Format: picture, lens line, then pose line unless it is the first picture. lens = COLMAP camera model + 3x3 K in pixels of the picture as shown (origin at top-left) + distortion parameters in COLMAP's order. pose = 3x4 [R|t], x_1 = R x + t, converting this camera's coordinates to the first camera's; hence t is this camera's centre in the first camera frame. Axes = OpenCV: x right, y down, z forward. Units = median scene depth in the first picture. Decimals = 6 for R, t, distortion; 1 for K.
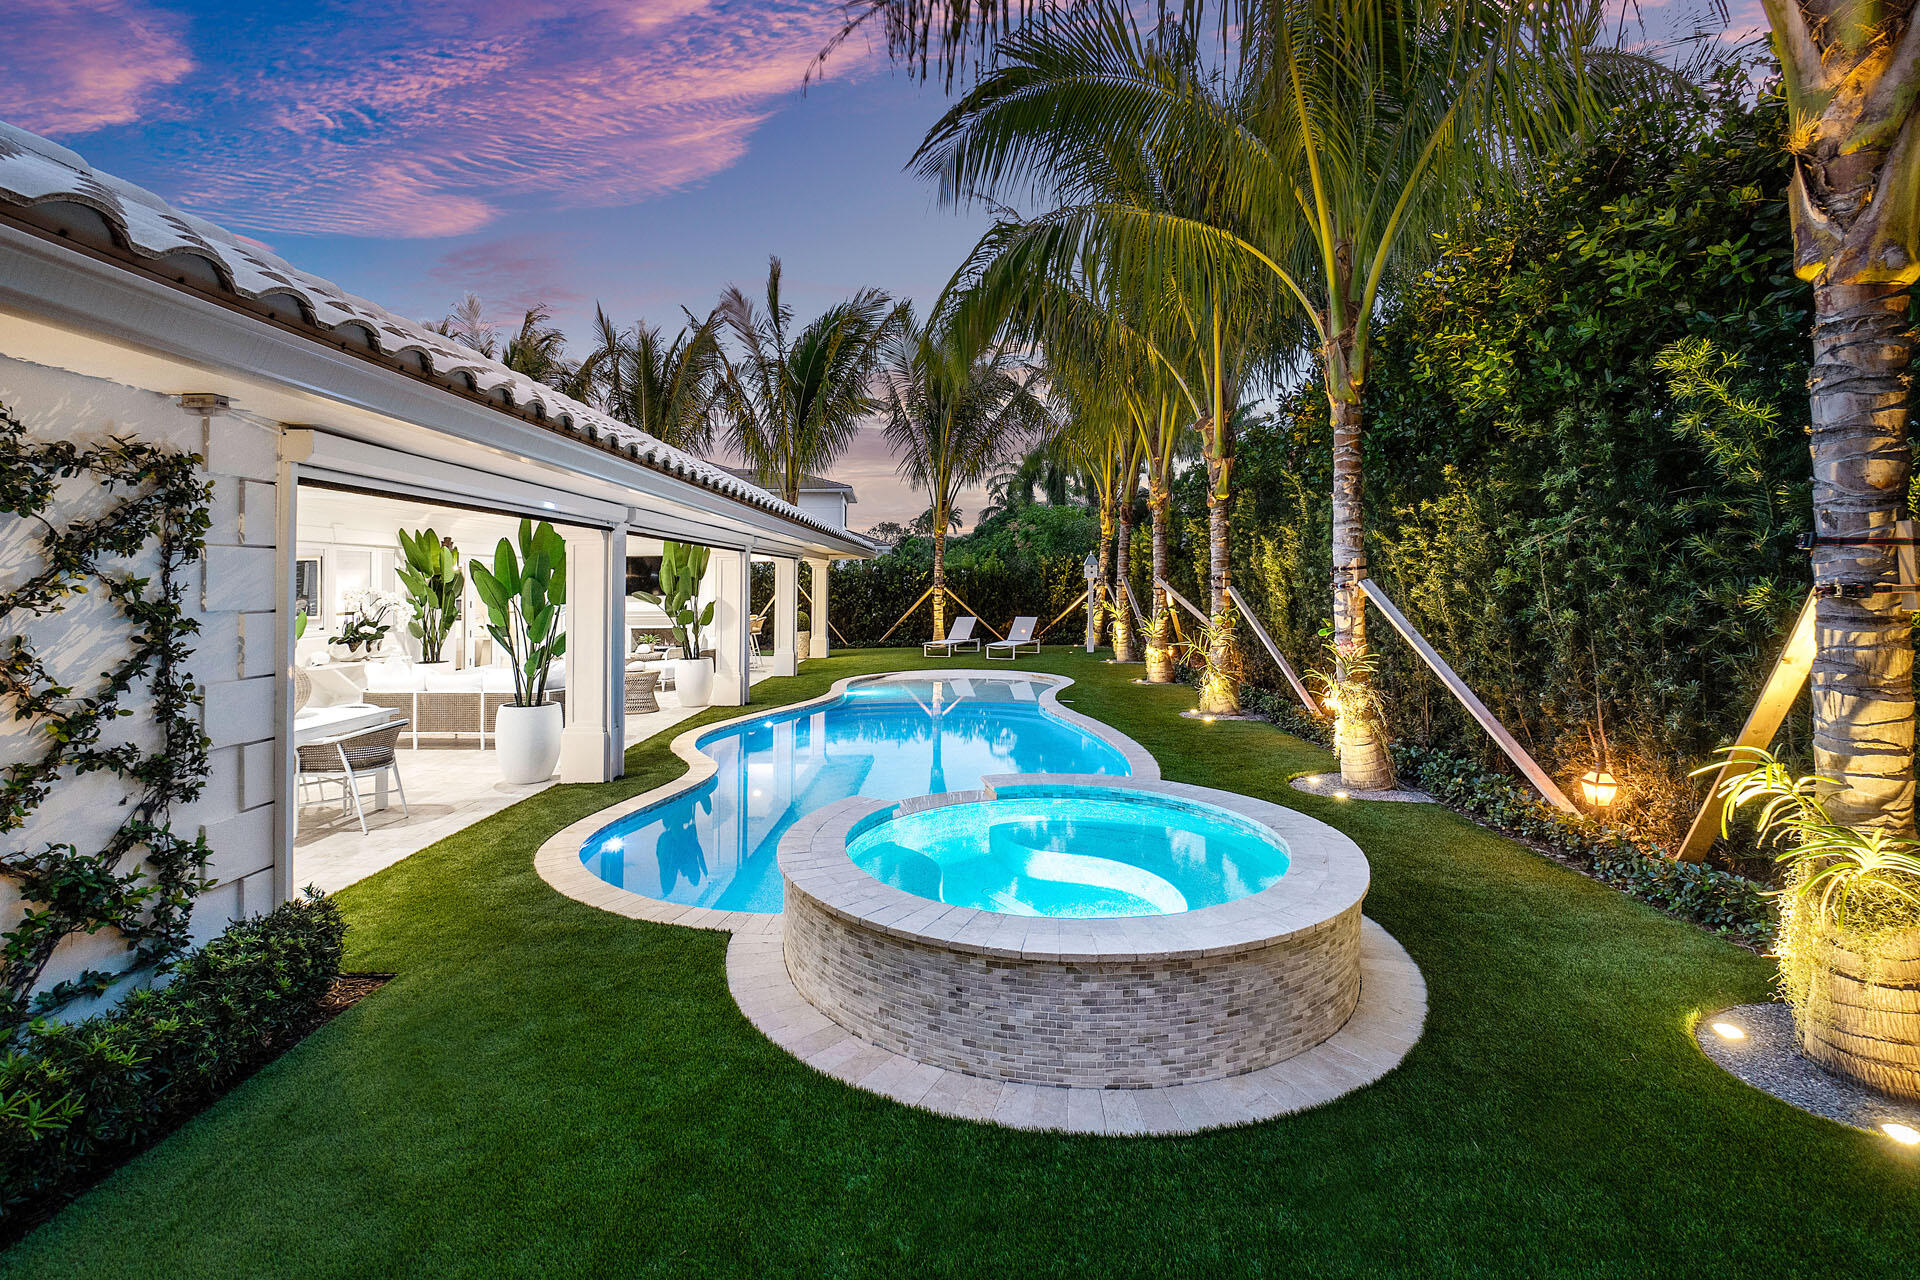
lens RADIAL K [[885.1, 0, 952.9], [0, 885.1, 603.7], [0, 0, 1]] dist [0.001066, -0.000413]
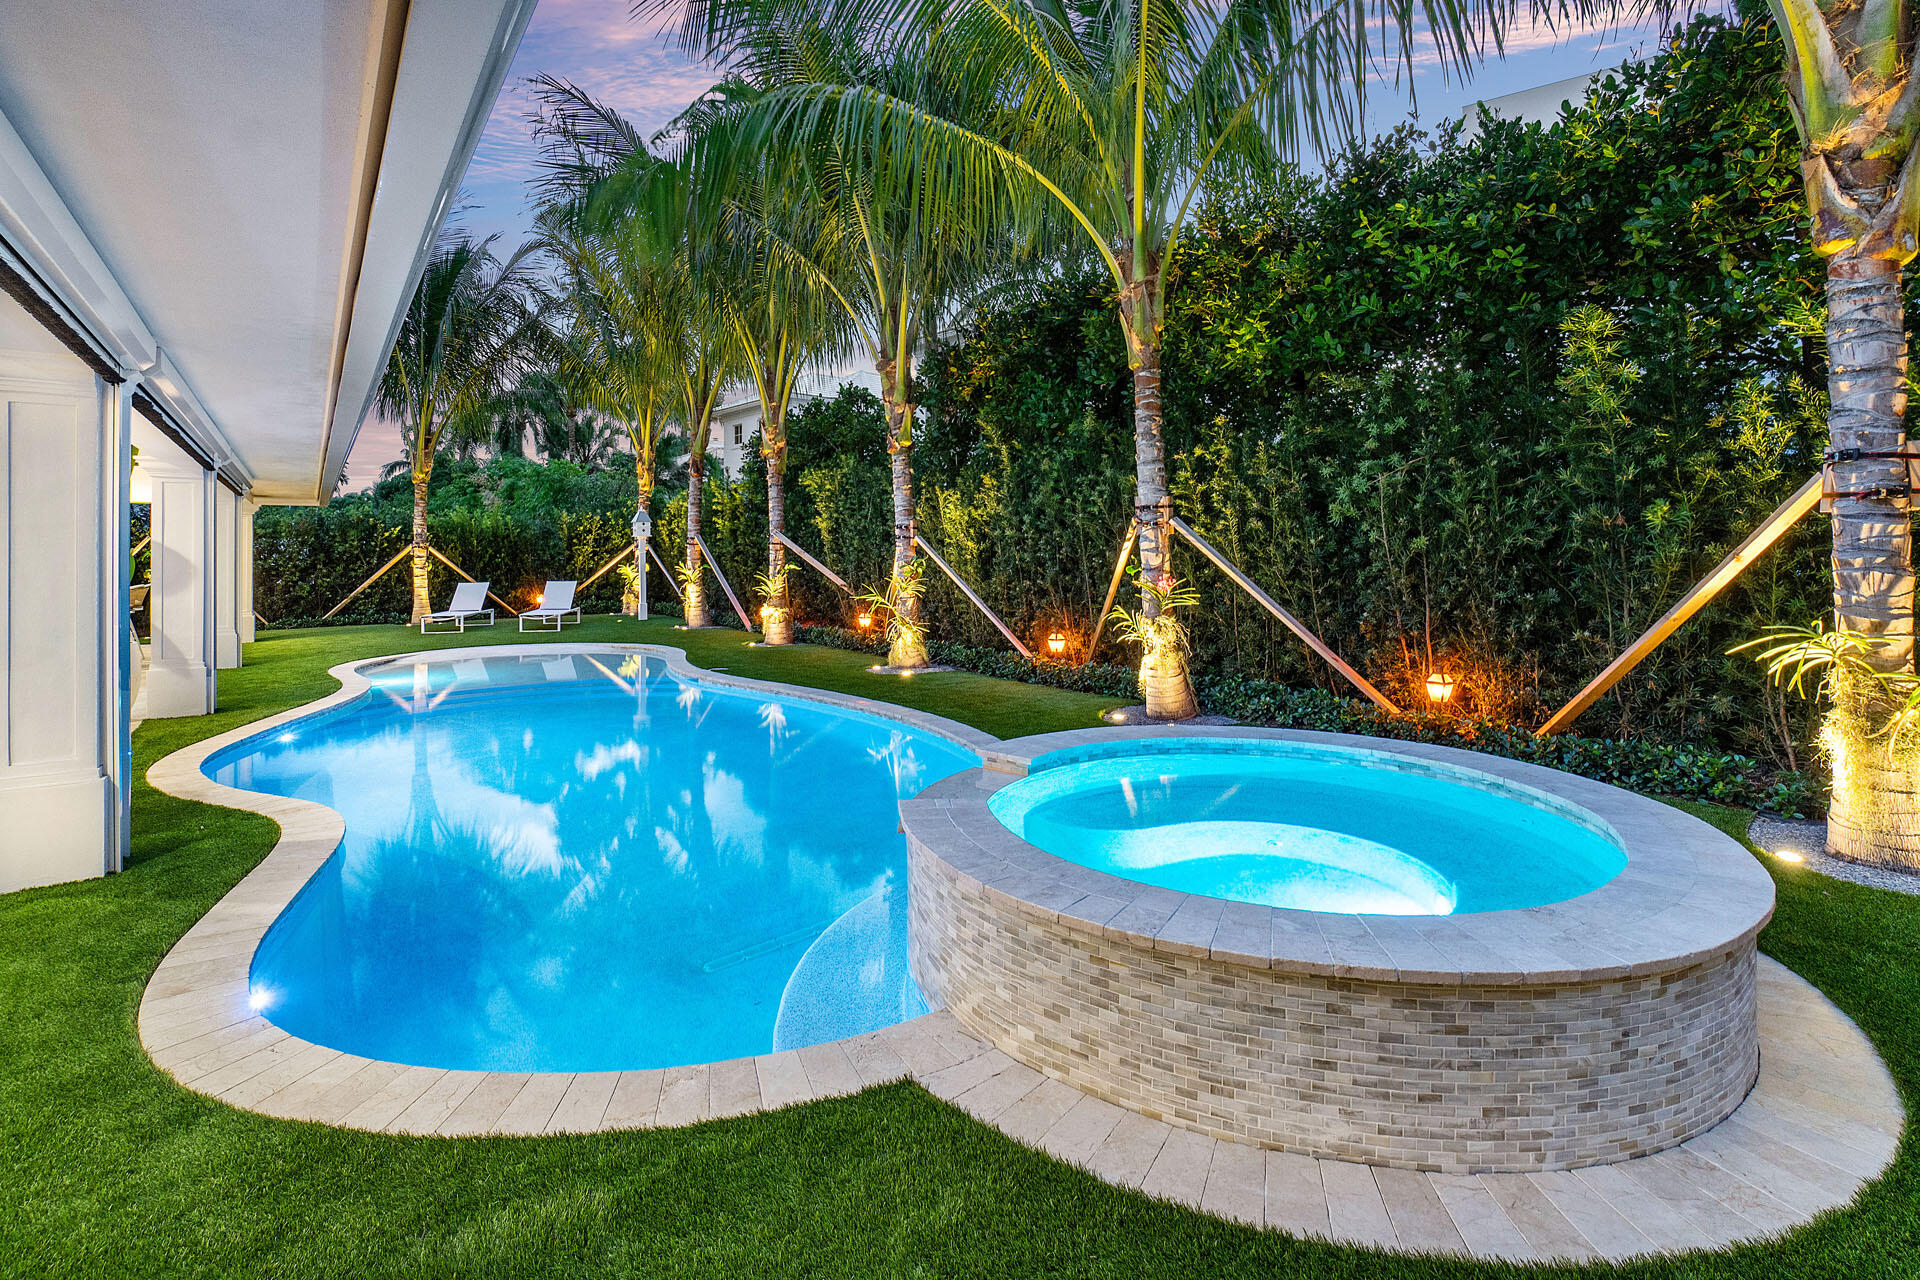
lens RADIAL K [[857.1, 0, 996.5], [0, 857.1, 569.8], [0, 0, 1]] dist [0.001204, 0.000212]
pose [[0.785460, -0.003366, 0.618903, -0.317191], [0.008331, 0.999952, -0.005134, 0.037370], [-0.618856, 0.009189, 0.785450, 0.328993]]
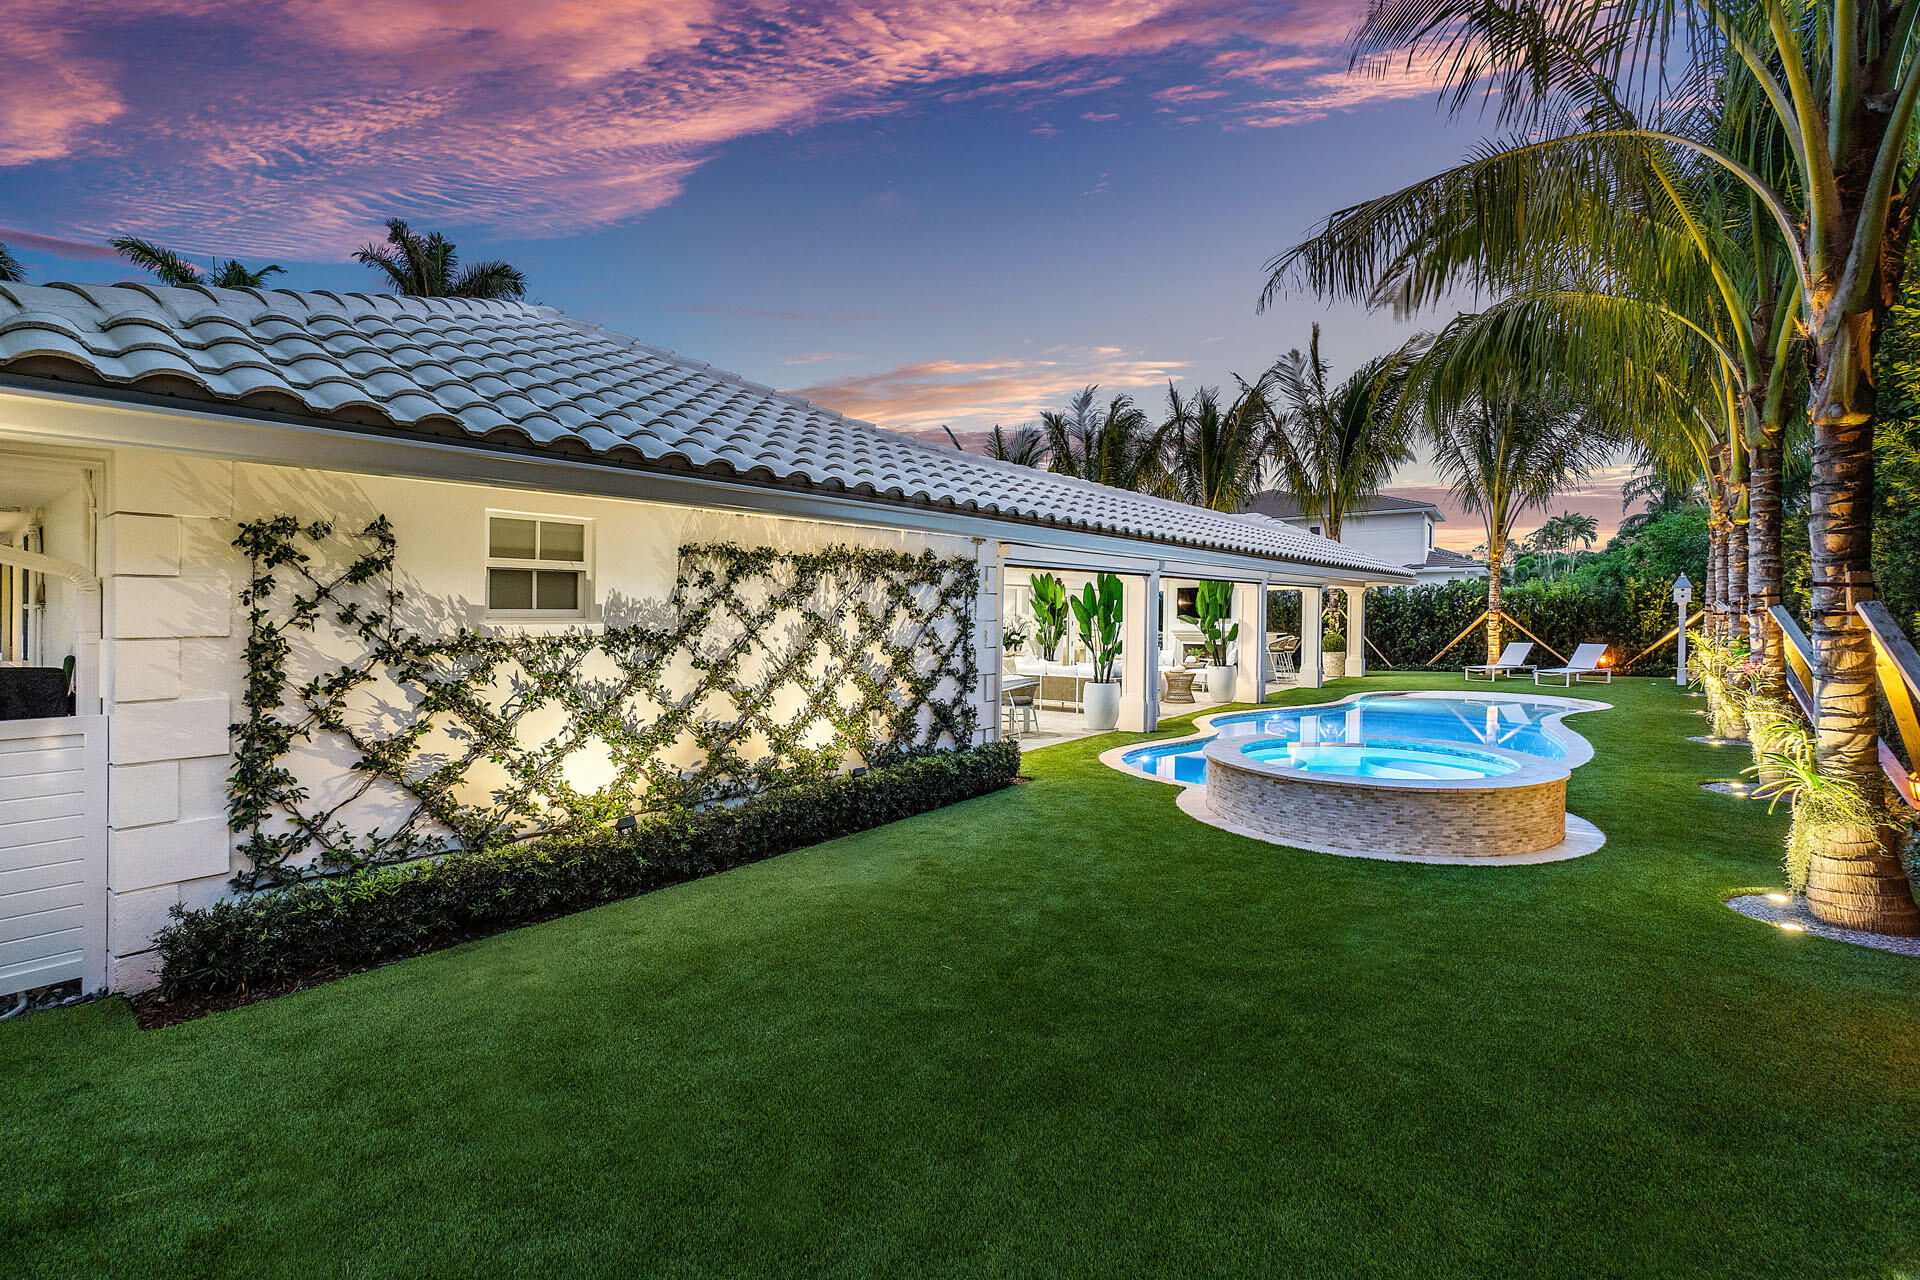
lens RADIAL K [[869.9, 0, 961.3], [0, 869.9, 623.0], [0, 0, 1]] dist [-0.002874, -0.000984]
pose [[0.808371, 0.010017, -0.588588, 0.273105], [-0.013525, 0.999907, -0.001559, 0.009603], [0.588517, 0.009221, 0.808432, -0.481987]]
